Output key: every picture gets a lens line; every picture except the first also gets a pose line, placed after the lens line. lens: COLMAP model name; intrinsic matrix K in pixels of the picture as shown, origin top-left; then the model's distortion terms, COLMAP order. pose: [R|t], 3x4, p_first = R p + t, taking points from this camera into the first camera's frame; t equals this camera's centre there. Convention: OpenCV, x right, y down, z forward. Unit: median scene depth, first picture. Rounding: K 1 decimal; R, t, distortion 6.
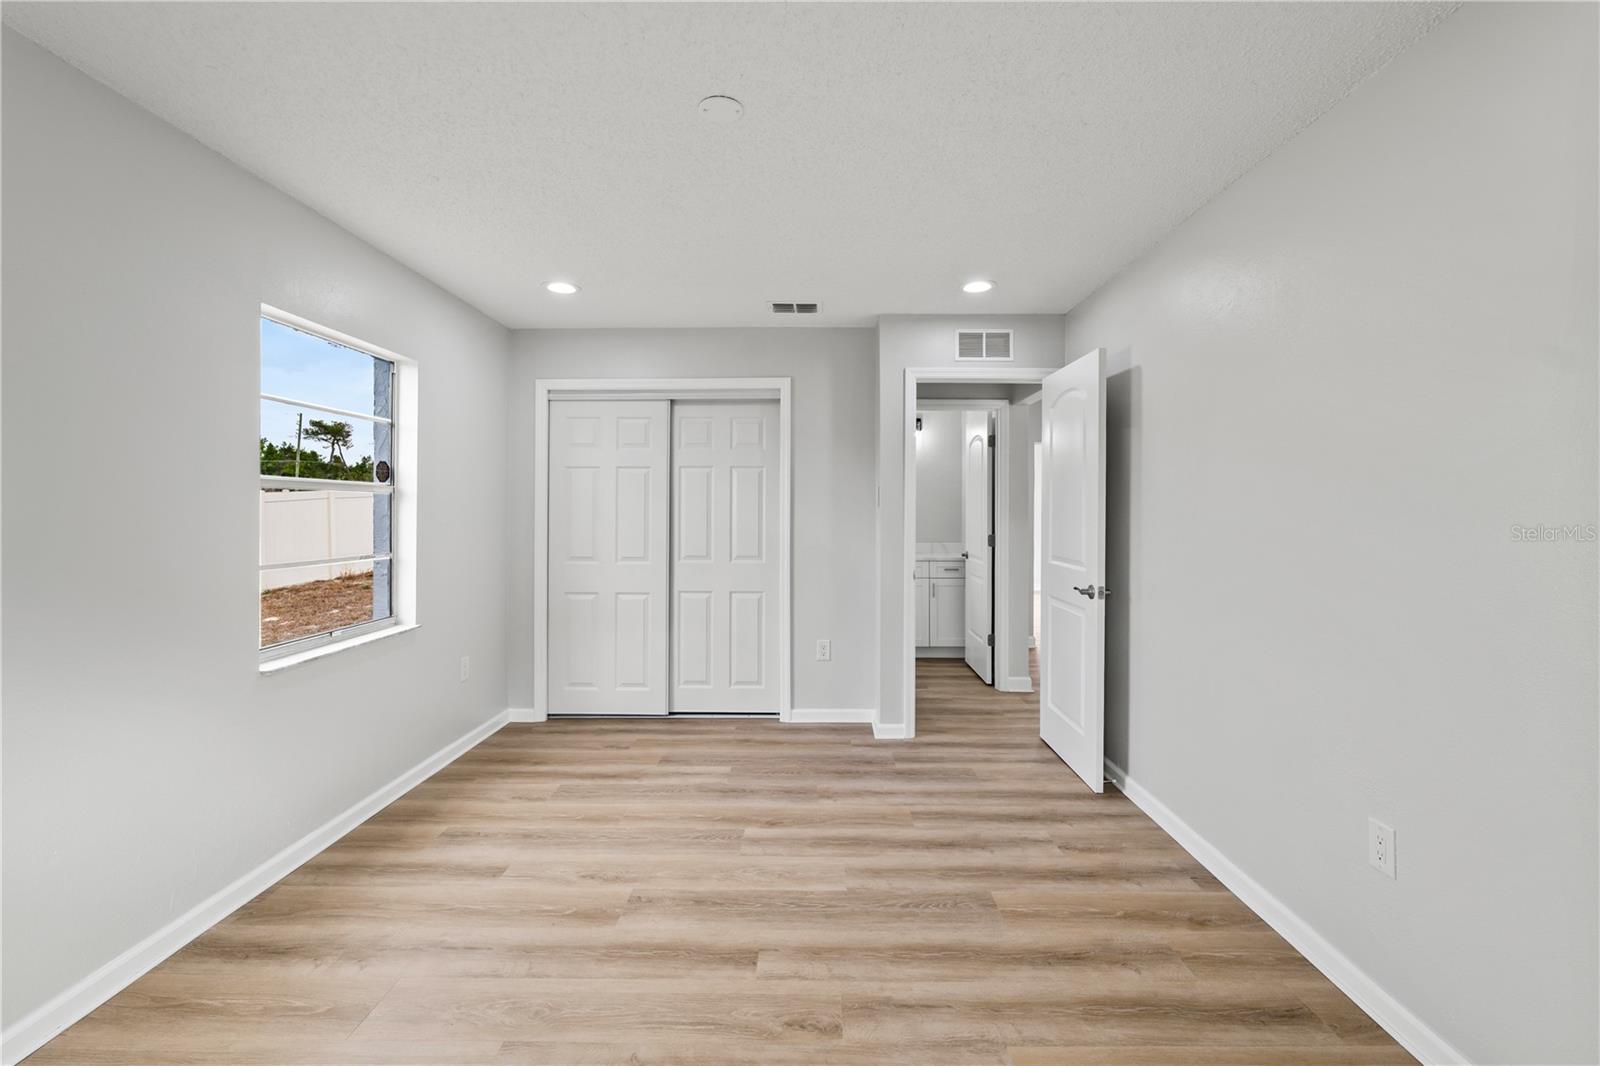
lens RADIAL K [[656.9, 0, 809.3], [0, 656.9, 508.4], [0, 0, 1]] dist [-0.009485, -0.000262]
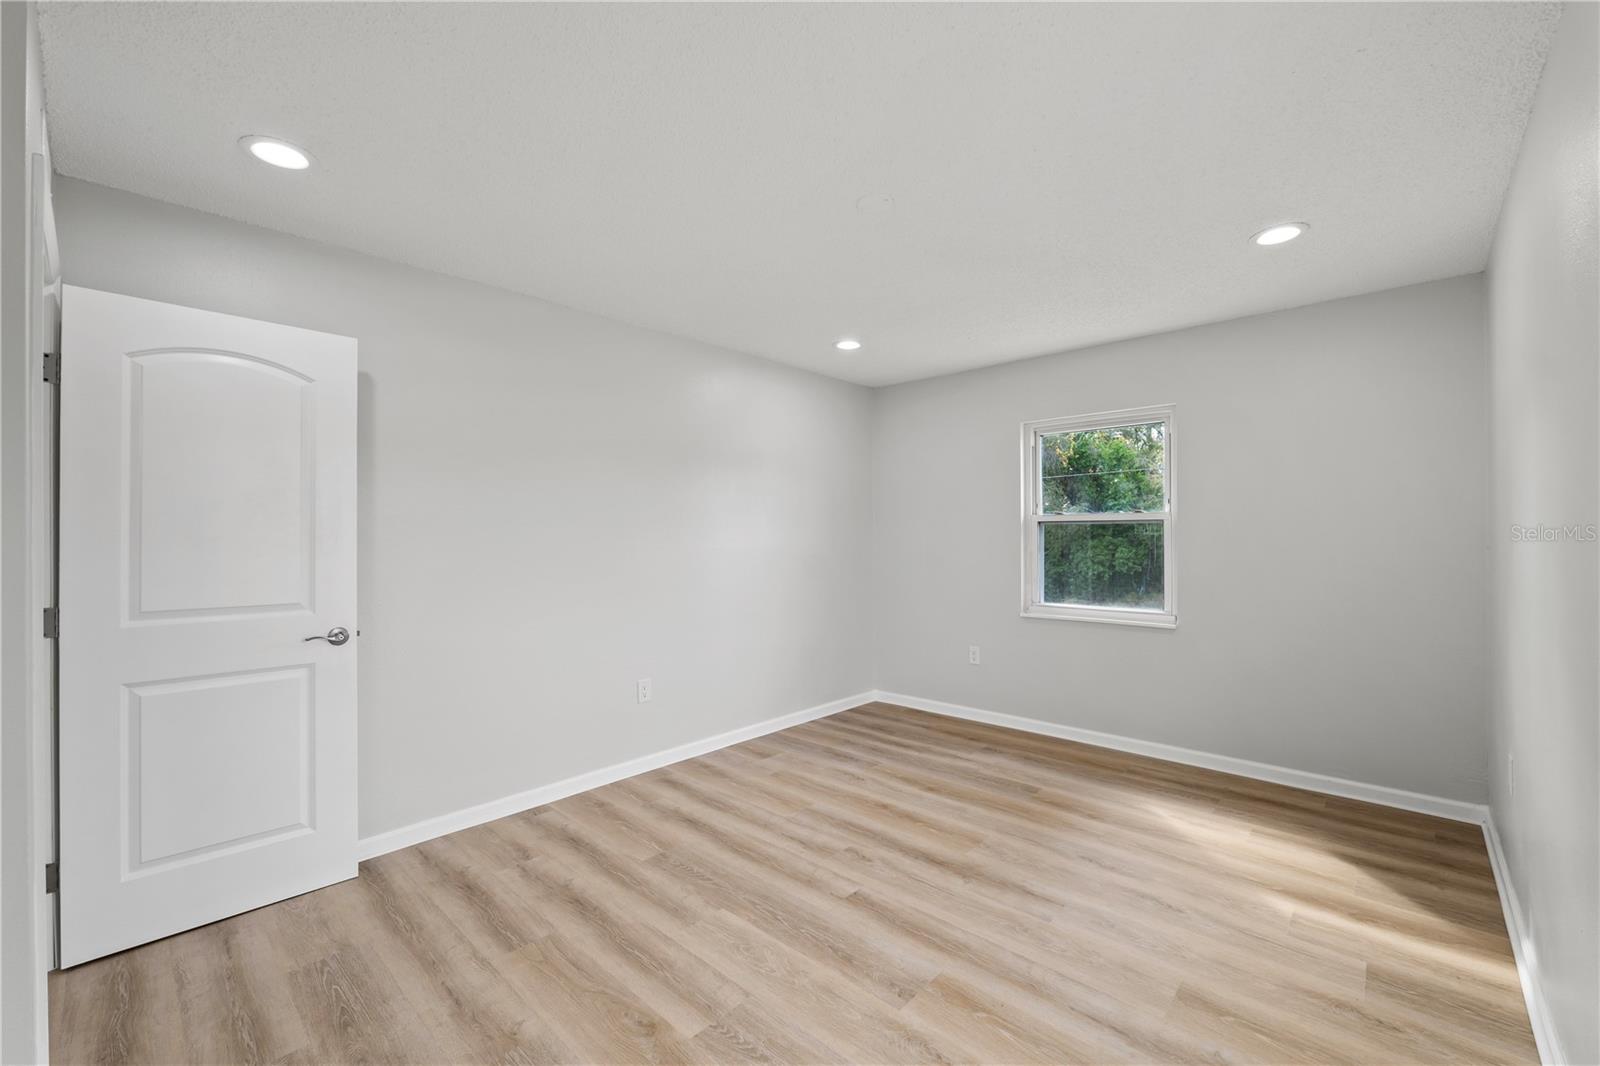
lens RADIAL K [[654.9, 0, 800.0], [0, 654.9, 533.0], [0, 0, 1]] dist [-0.003493, -0.000174]
pose [[-0.729382, 0.006889, 0.684072, -0.730586], [0.001403, 0.999962, -0.008574, 0.015024], [-0.684105, -0.005294, -0.729364, 1.675089]]
